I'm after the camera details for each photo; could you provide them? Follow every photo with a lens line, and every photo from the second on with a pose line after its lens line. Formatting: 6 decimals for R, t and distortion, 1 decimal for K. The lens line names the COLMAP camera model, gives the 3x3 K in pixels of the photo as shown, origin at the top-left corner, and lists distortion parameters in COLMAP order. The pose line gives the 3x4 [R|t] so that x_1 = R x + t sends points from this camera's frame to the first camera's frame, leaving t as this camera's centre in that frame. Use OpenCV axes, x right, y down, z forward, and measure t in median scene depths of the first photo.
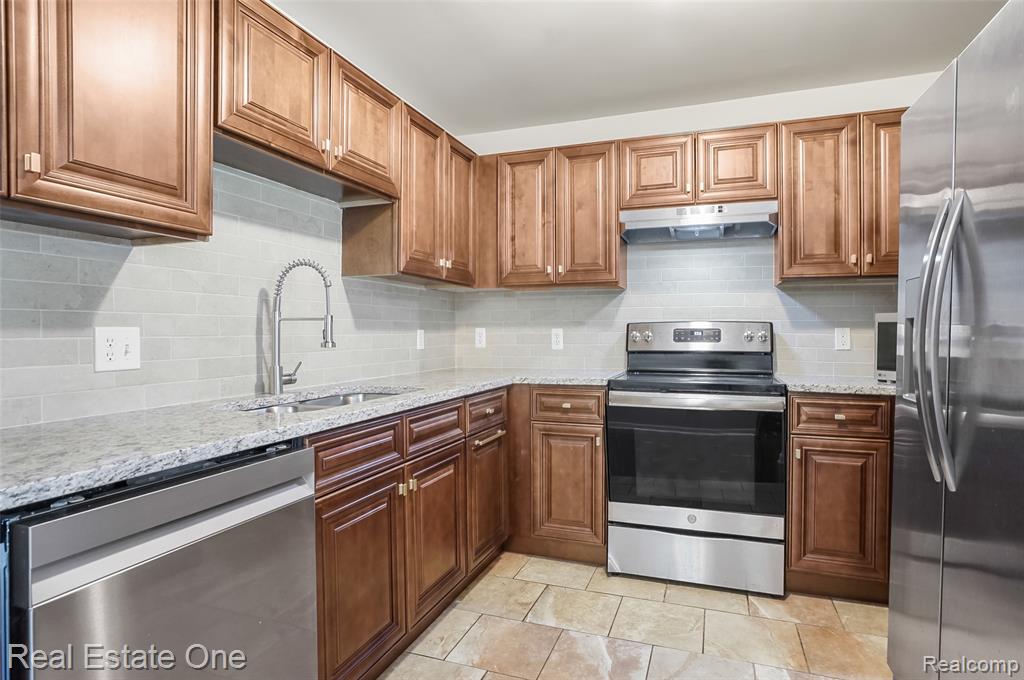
lens RADIAL K [[538.6, 0, 497.9], [0, 538.6, 328.6], [0, 0, 1]] dist [-0.065429, 0.043302]
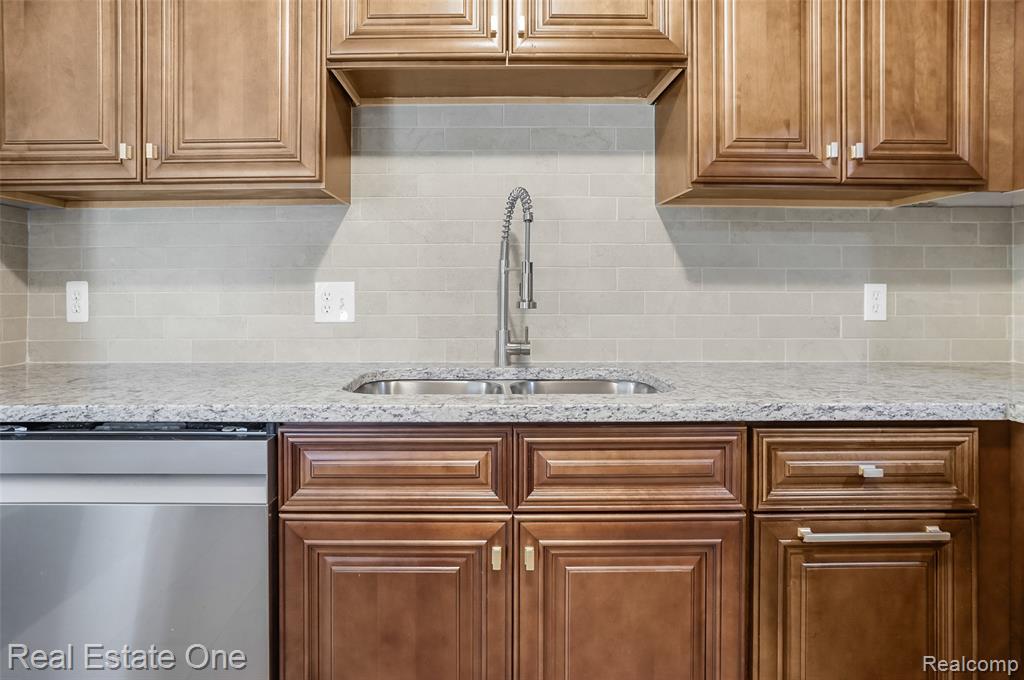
lens RADIAL K [[537.9, 0, 530.7], [0, 537.9, 288.1], [0, 0, 1]] dist [-0.020241, -0.000291]
pose [[0.388515, 0.001136, -0.921442, 0.268836], [0.004501, 0.999985, 0.003131, 0.004903], [0.921431, -0.005364, 0.388504, 0.588457]]
